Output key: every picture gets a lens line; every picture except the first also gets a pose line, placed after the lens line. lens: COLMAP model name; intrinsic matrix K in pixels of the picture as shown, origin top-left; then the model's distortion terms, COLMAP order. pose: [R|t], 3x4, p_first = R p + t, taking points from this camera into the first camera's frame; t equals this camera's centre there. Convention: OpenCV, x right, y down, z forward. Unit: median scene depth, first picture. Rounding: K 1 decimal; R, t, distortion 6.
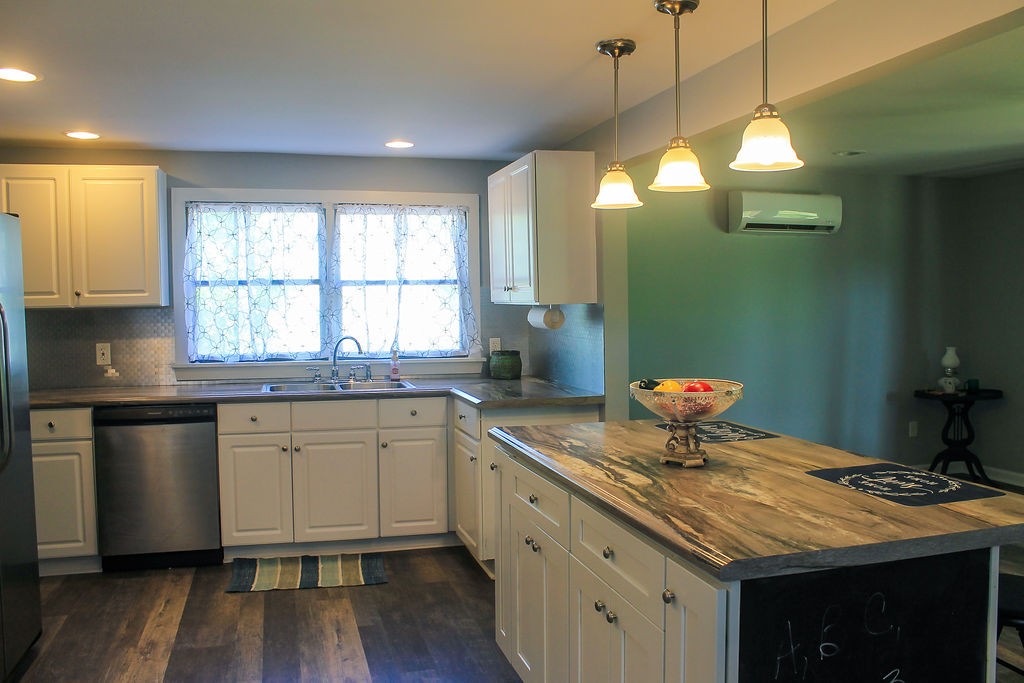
lens RADIAL K [[866.0, 0, 517.3], [0, 866.0, 340.1], [0, 0, 1]] dist [-0.167810, 0.146929]
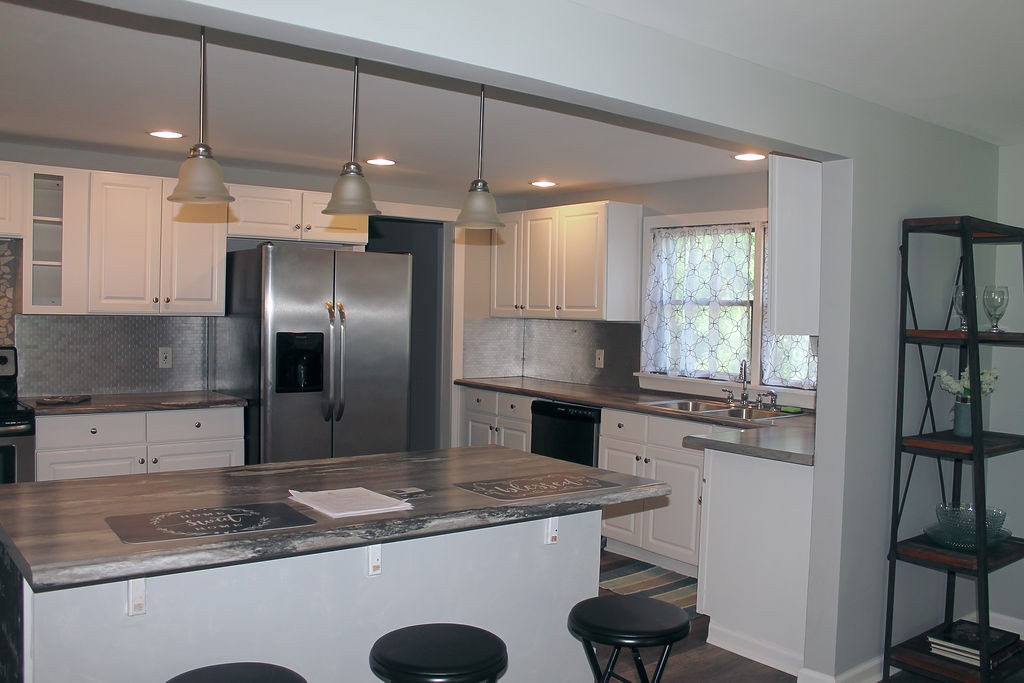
lens RADIAL K [[866.0, 0, 524.5], [0, 866.0, 344.4], [0, 0, 1]] dist [-0.167810, 0.146929]
pose [[0.380046, 0.057627, -0.923171, 0.664903], [-0.072752, 0.996828, 0.032275, -0.038935], [0.922102, 0.054896, 0.383033, 0.453126]]
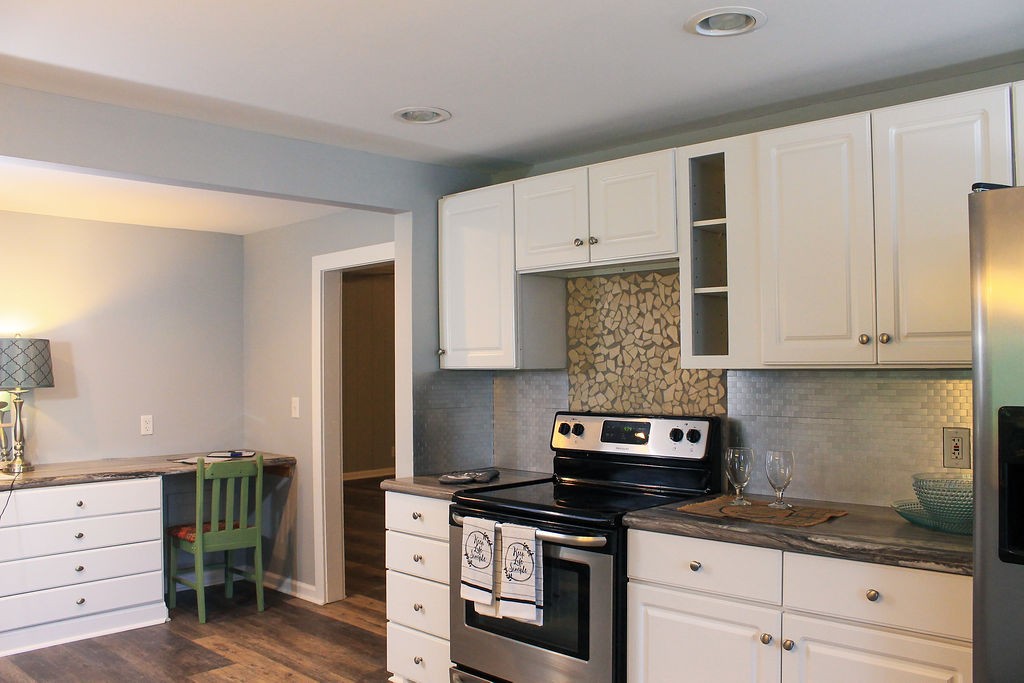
lens RADIAL K [[866.0, 0, 510.1], [0, 866.0, 346.8], [0, 0, 1]] dist [-0.167810, 0.146929]
pose [[-0.870801, 0.012616, -0.491474, 0.002914], [-0.003354, 0.999495, 0.031598, -0.038530], [0.491624, 0.029164, -0.870319, 0.795298]]
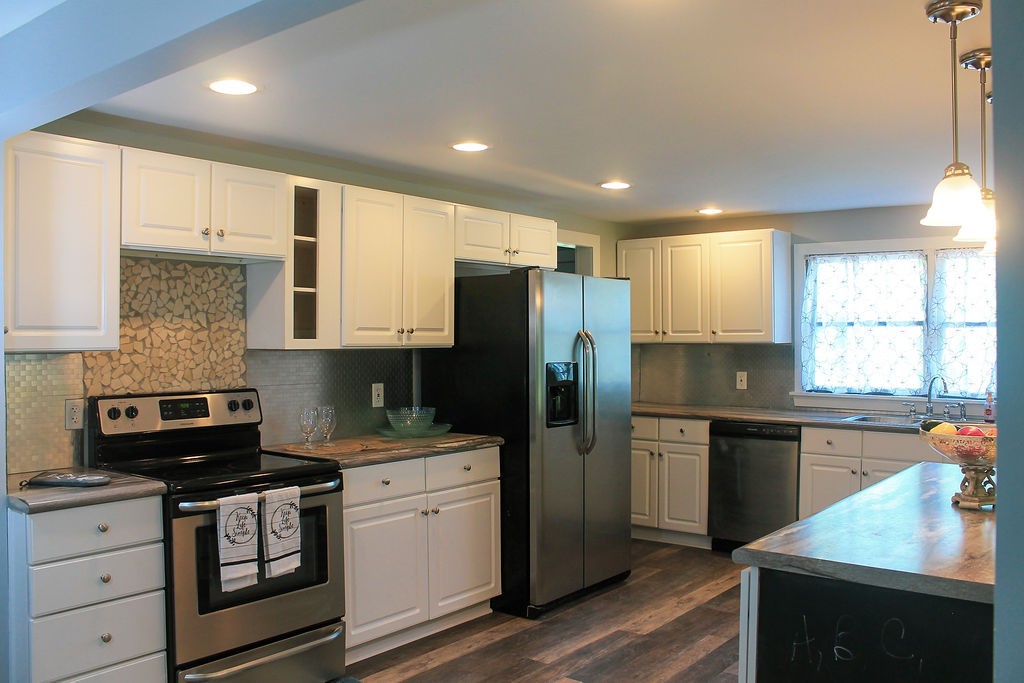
lens RADIAL K [[866.0, 0, 515.4], [0, 866.0, 333.0], [0, 0, 1]] dist [-0.167810, 0.146929]
pose [[0.579548, 0.007378, -0.814904, 0.377630], [-0.047358, 0.998574, -0.024640, -0.007038], [0.813561, 0.052872, 0.579071, -0.018764]]
